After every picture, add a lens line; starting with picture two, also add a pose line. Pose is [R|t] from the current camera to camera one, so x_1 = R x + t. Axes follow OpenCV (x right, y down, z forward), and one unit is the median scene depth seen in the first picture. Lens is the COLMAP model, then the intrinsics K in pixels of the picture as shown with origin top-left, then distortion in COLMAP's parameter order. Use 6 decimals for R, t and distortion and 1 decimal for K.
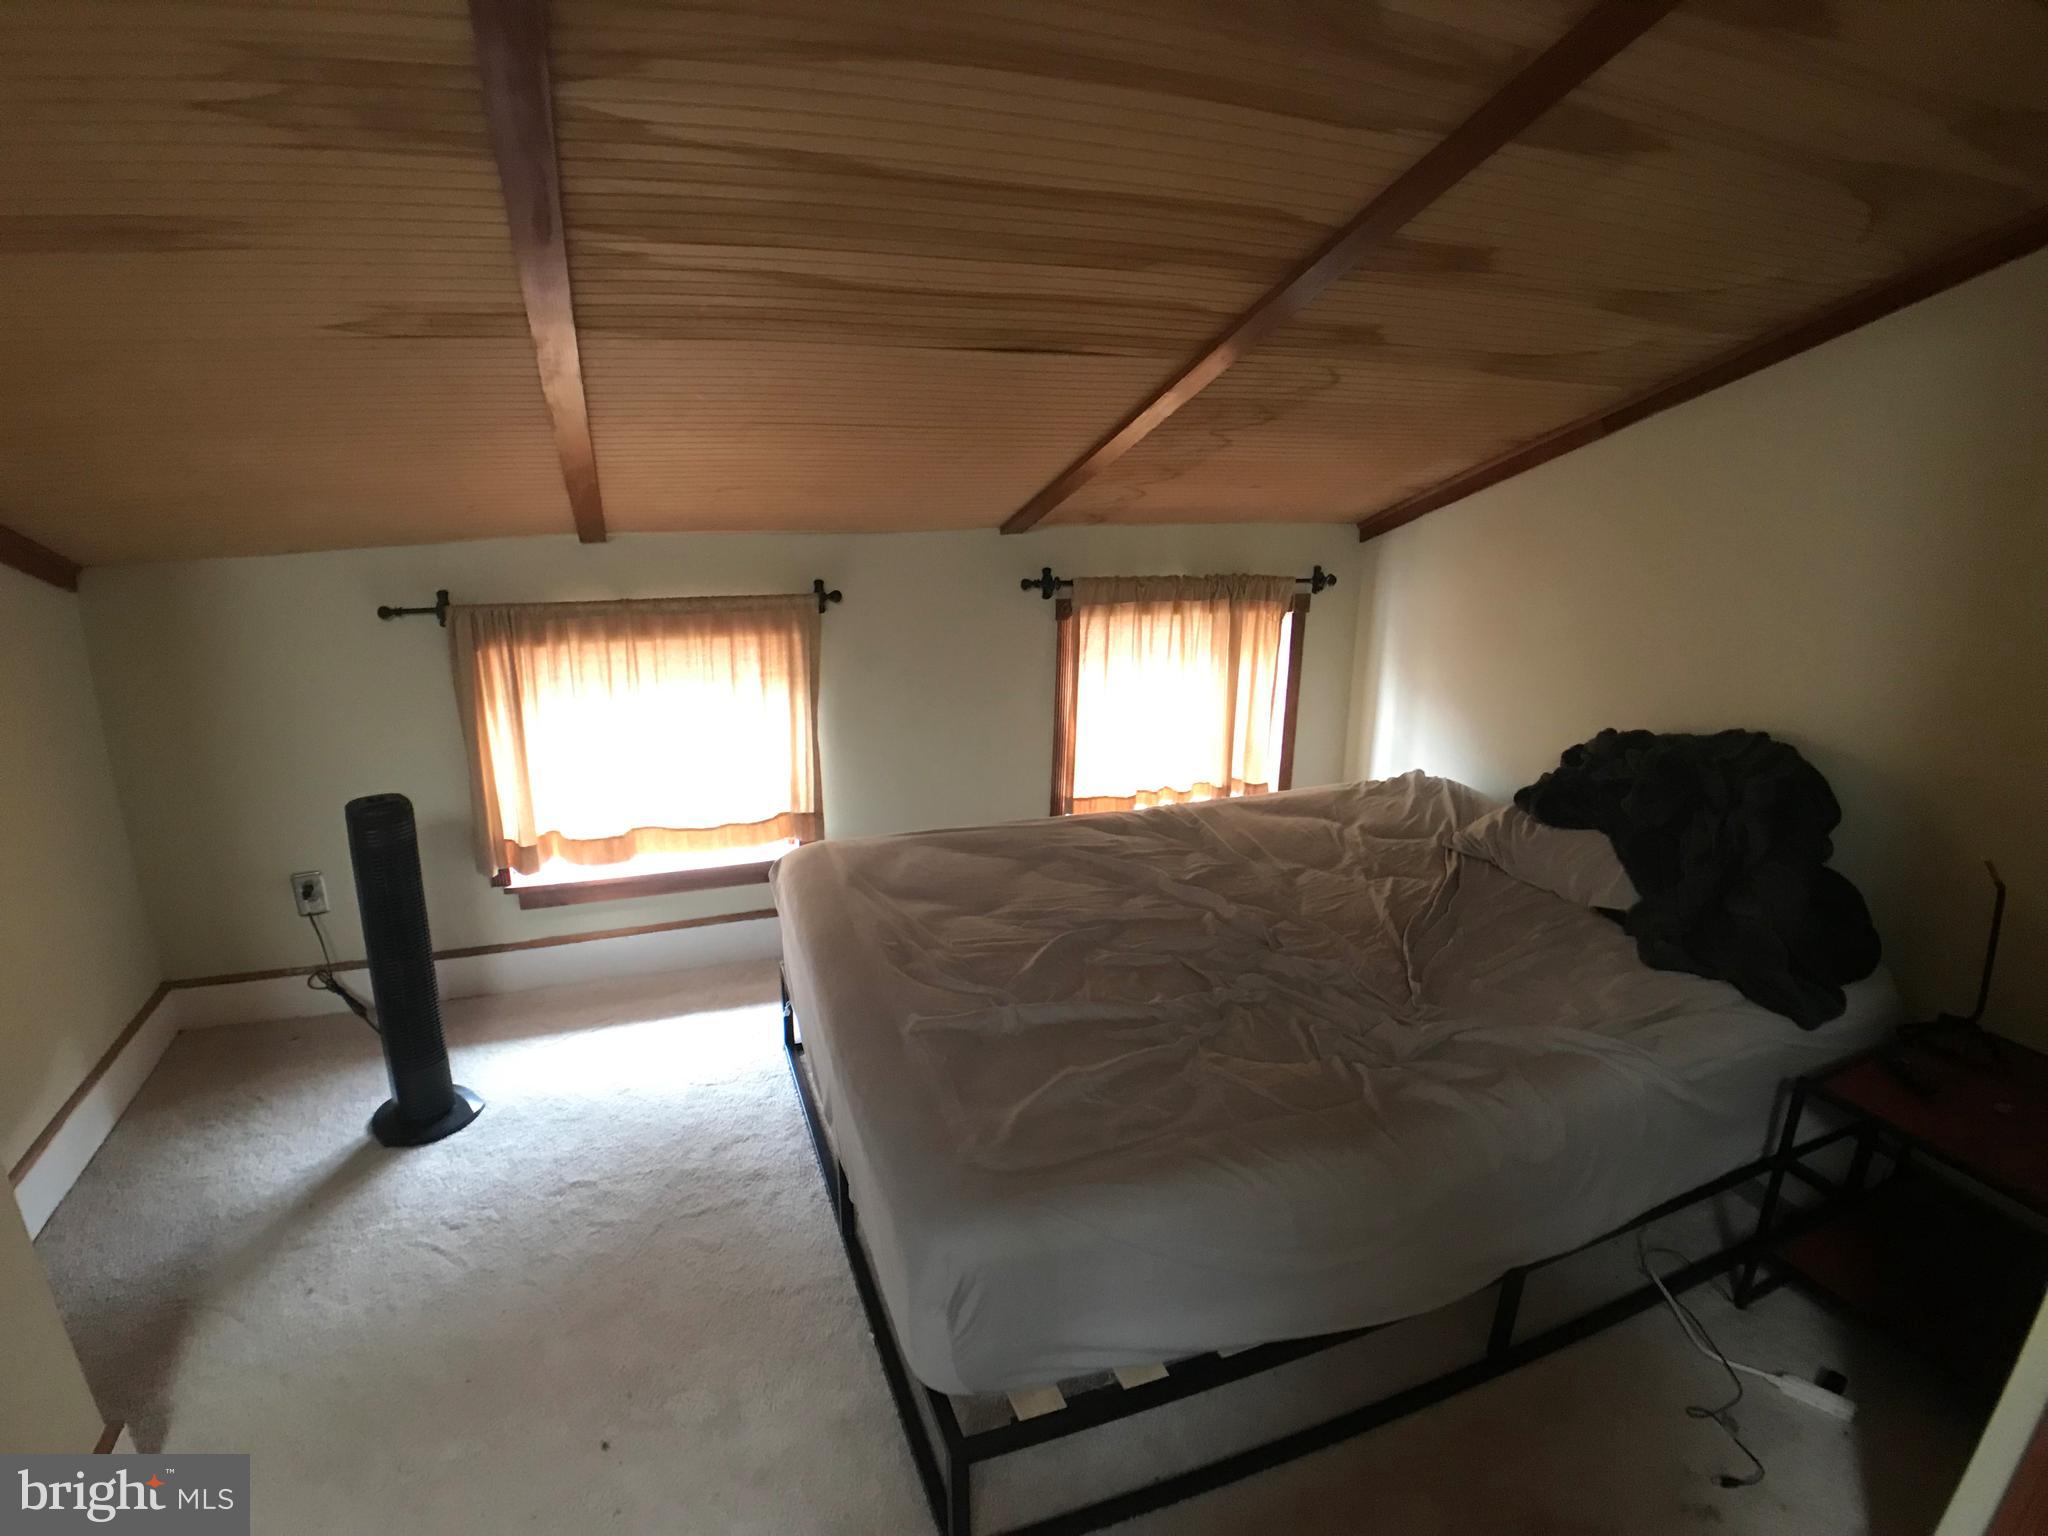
lens RADIAL K [[1079.8, 0, 1001.1], [0, 1079.8, 760.8], [0, 0, 1]] dist [-0.146935, 0.029419]
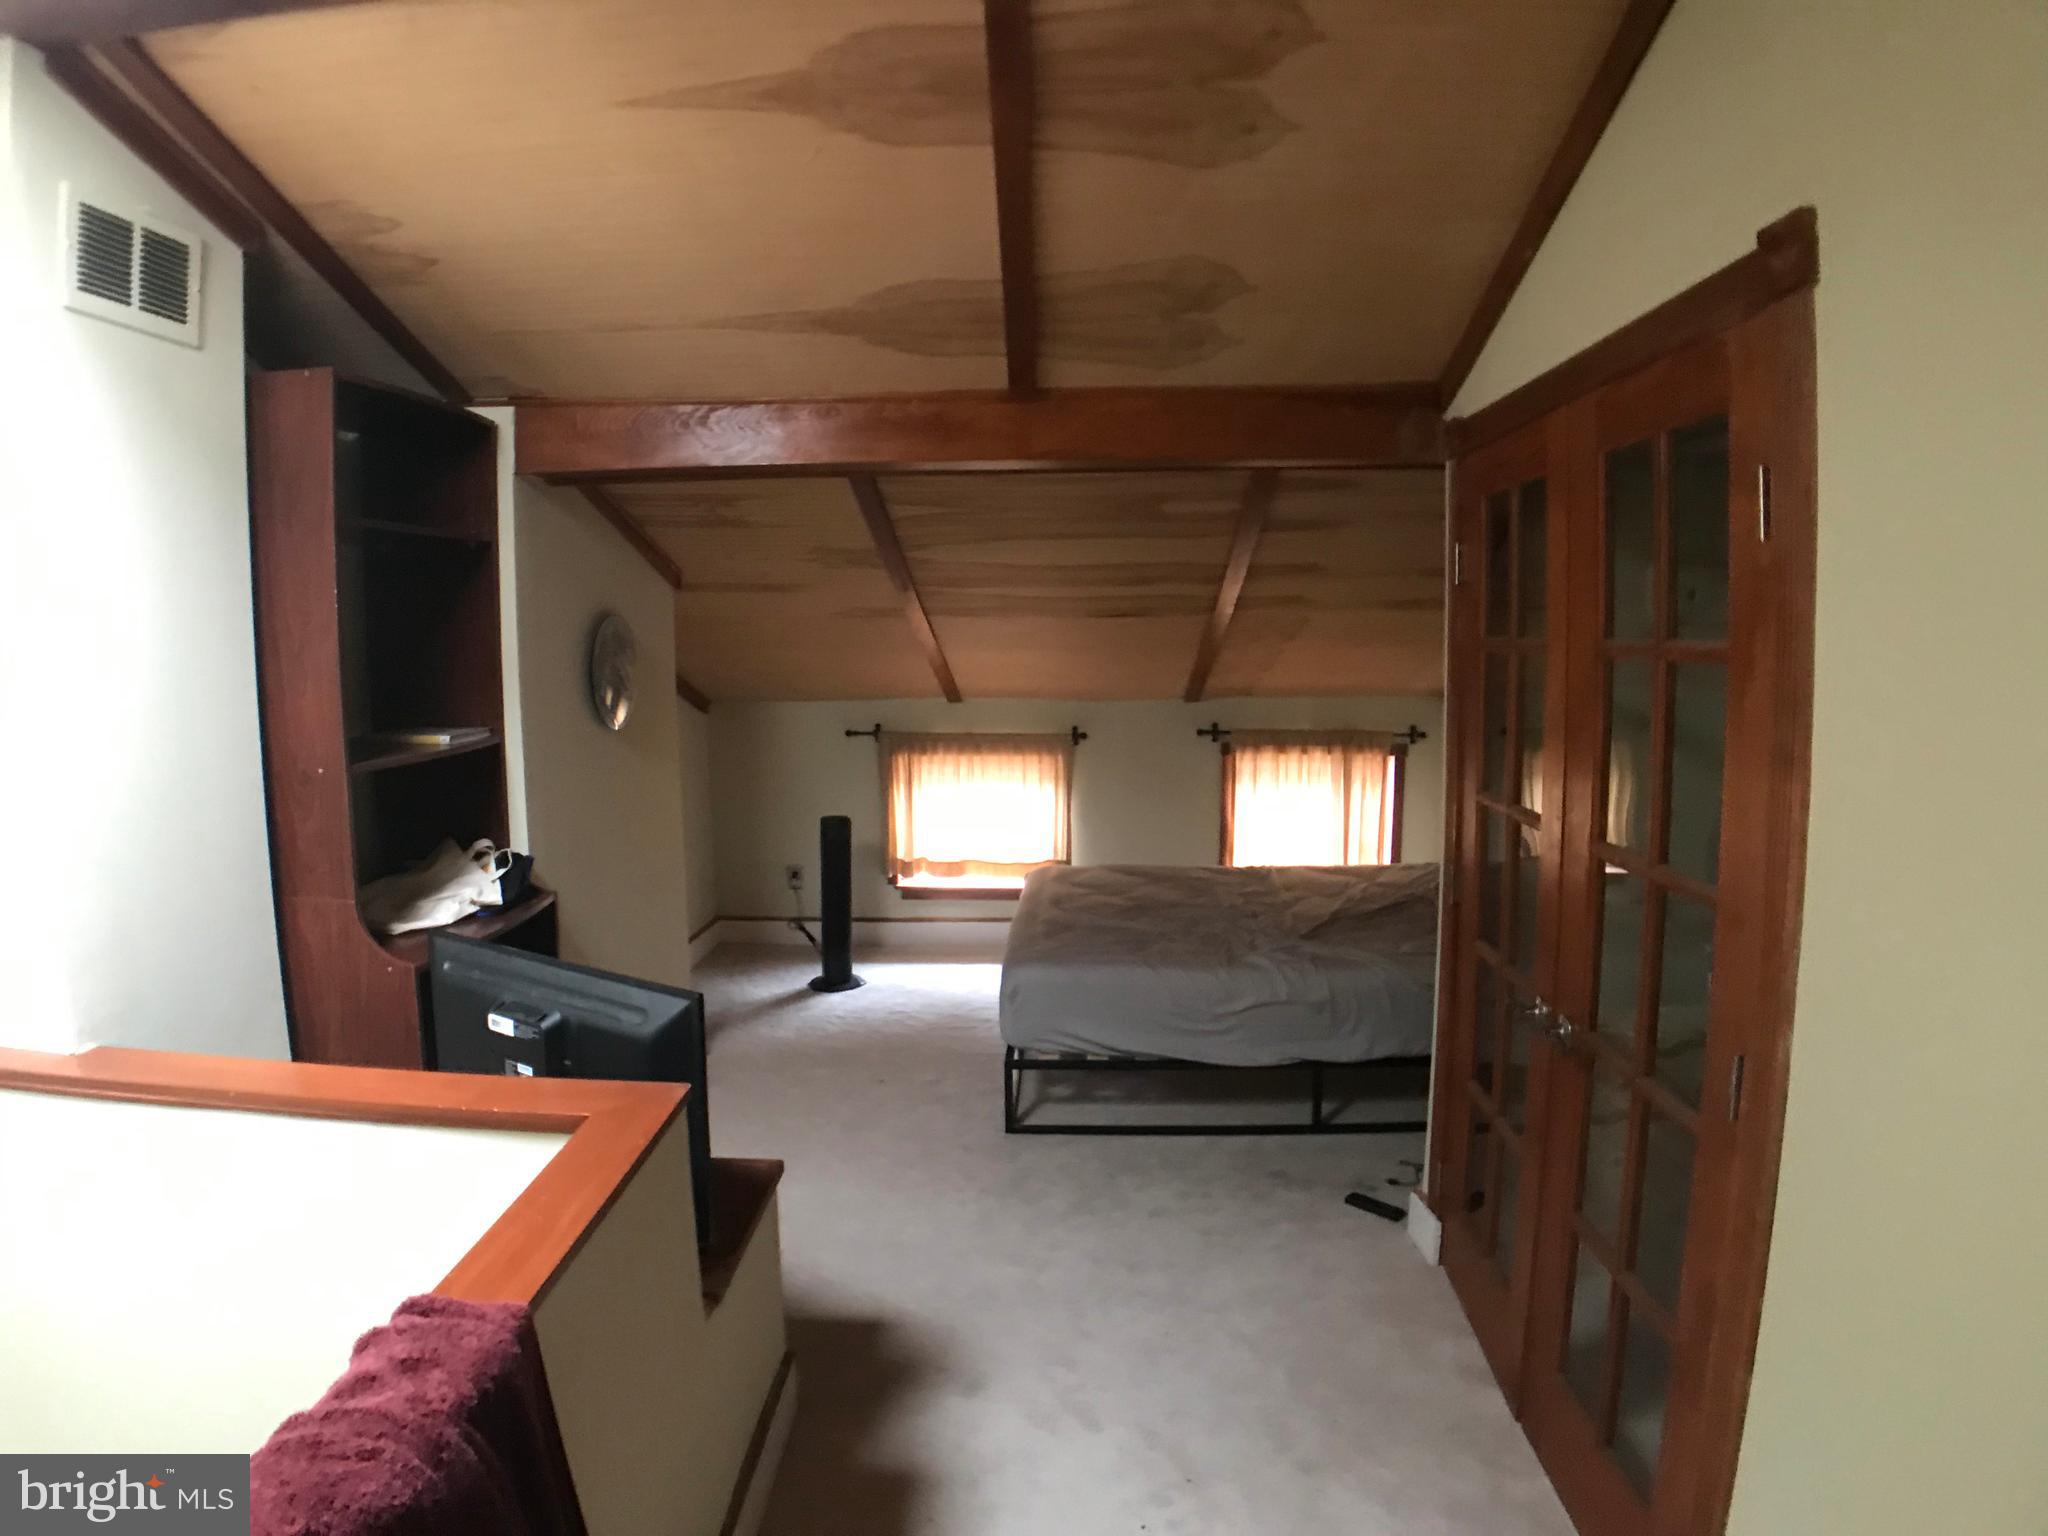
lens RADIAL K [[1079.8, 0, 1001.1], [0, 1079.8, 760.8], [0, 0, 1]] dist [-0.146935, 0.029419]
pose [[0.917236, 0.029202, -0.397273, 0.450975], [-0.091810, 0.985957, -0.139501, 0.155582], [0.387621, 0.164429, 0.907035, -0.693907]]
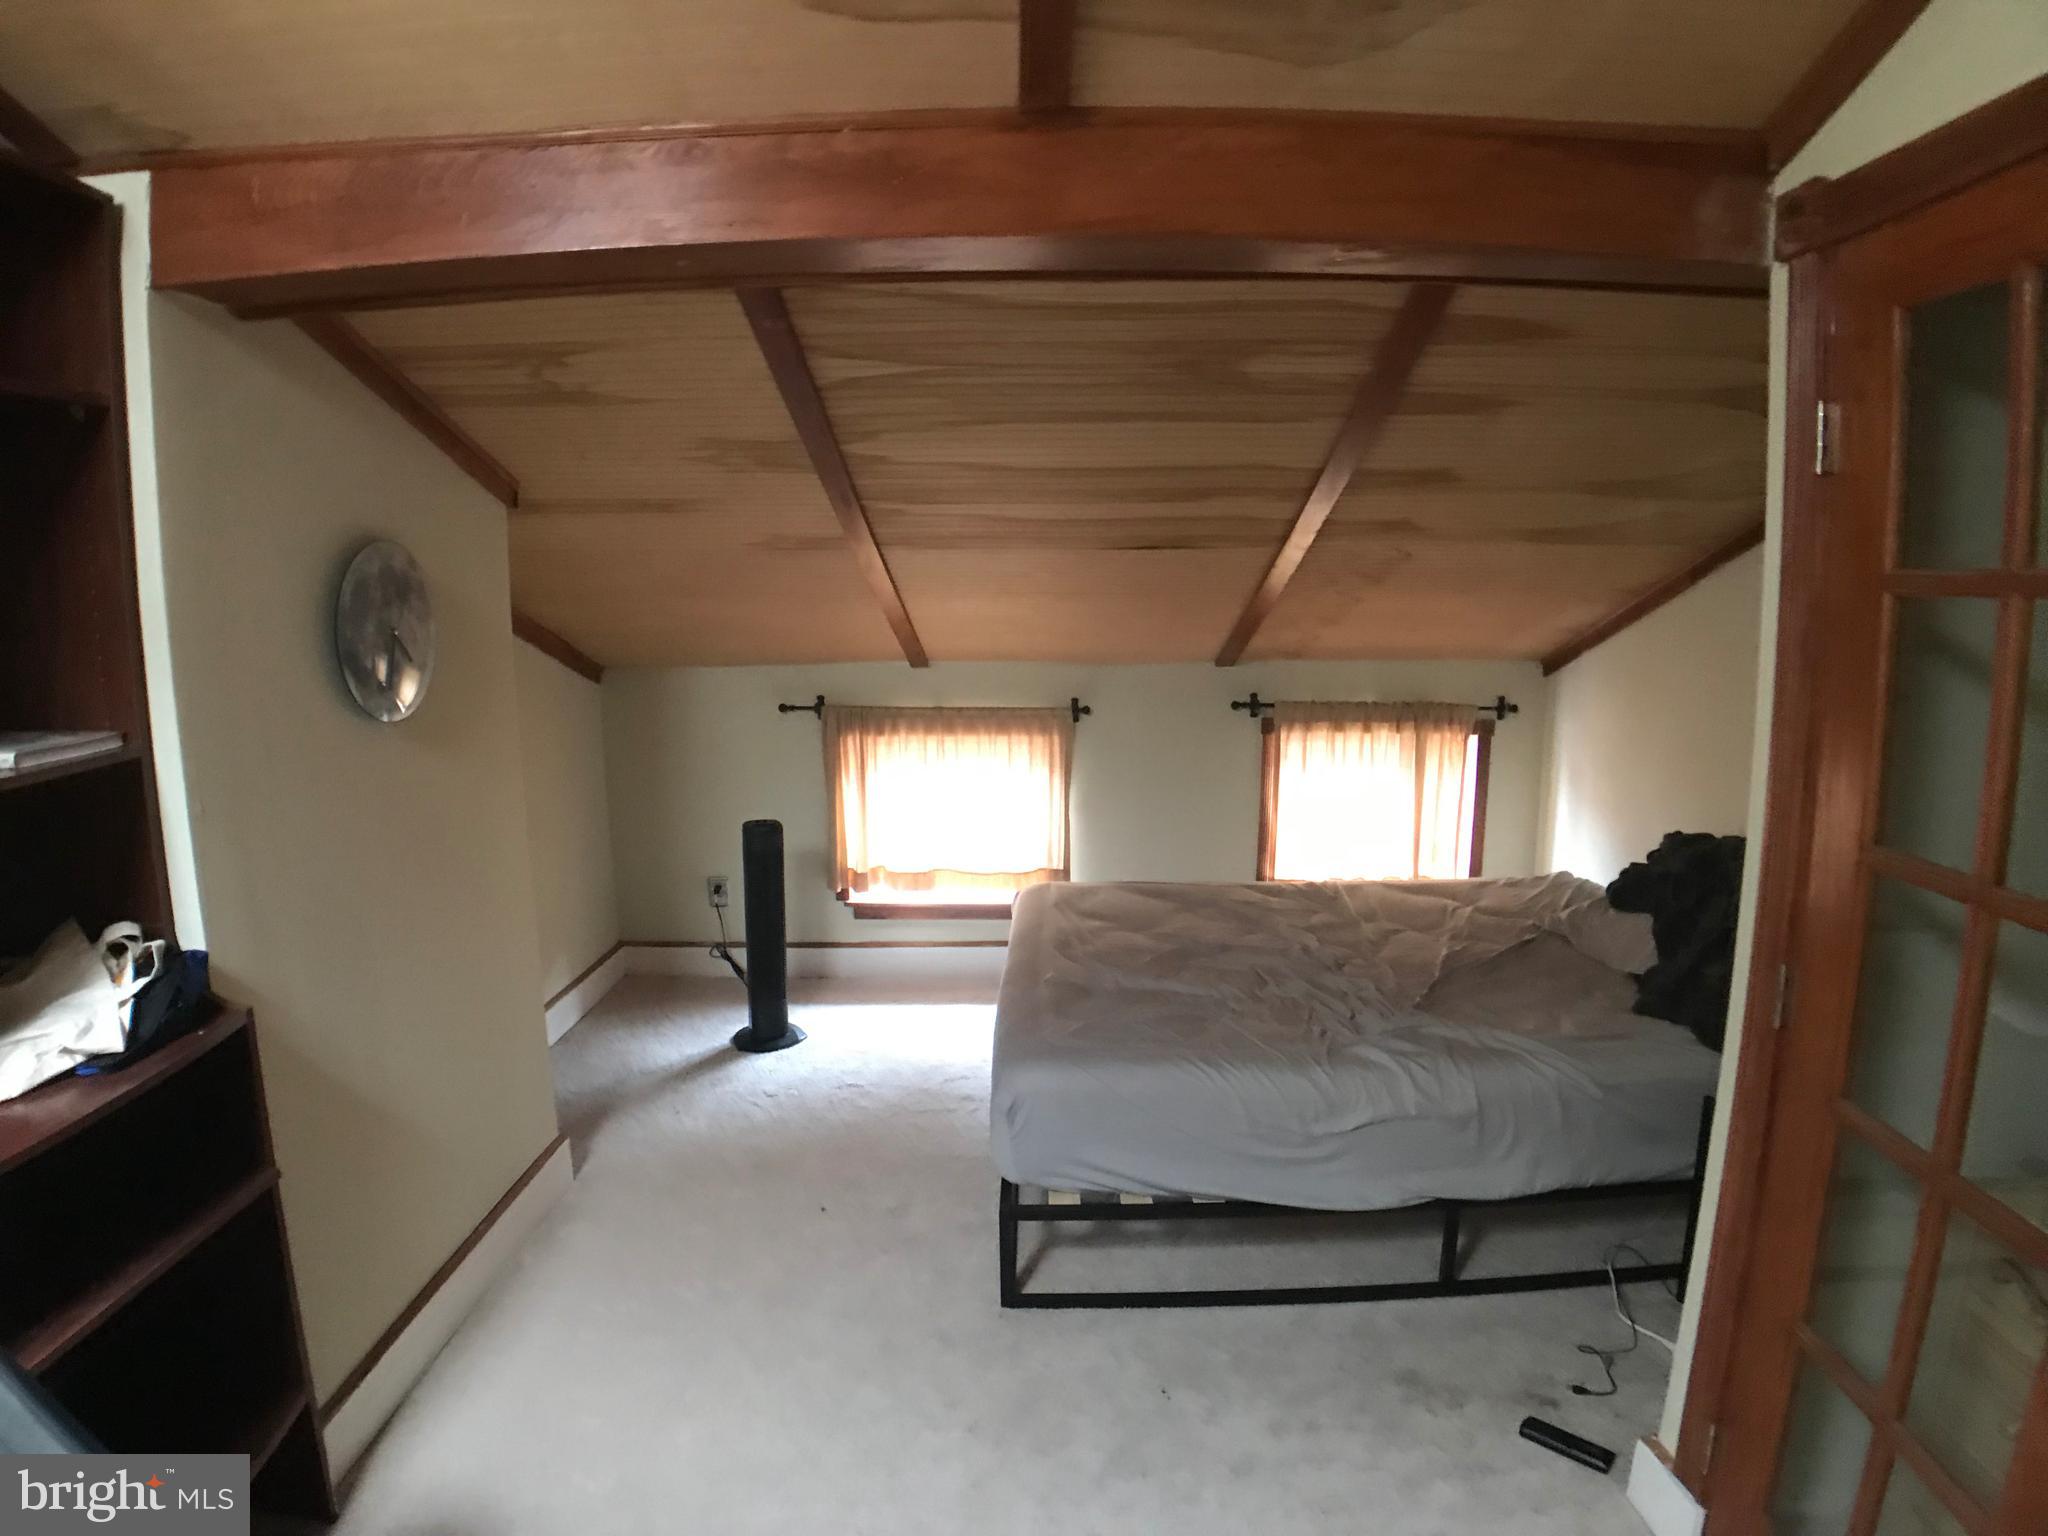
lens RADIAL K [[1079.8, 0, 1001.1], [0, 1079.8, 760.8], [0, 0, 1]] dist [-0.146935, 0.029419]
pose [[0.929922, 0.039386, -0.365642, 0.263624], [-0.082555, 0.991230, -0.103185, 0.065372], [0.358371, 0.126140, 0.925018, -0.321912]]
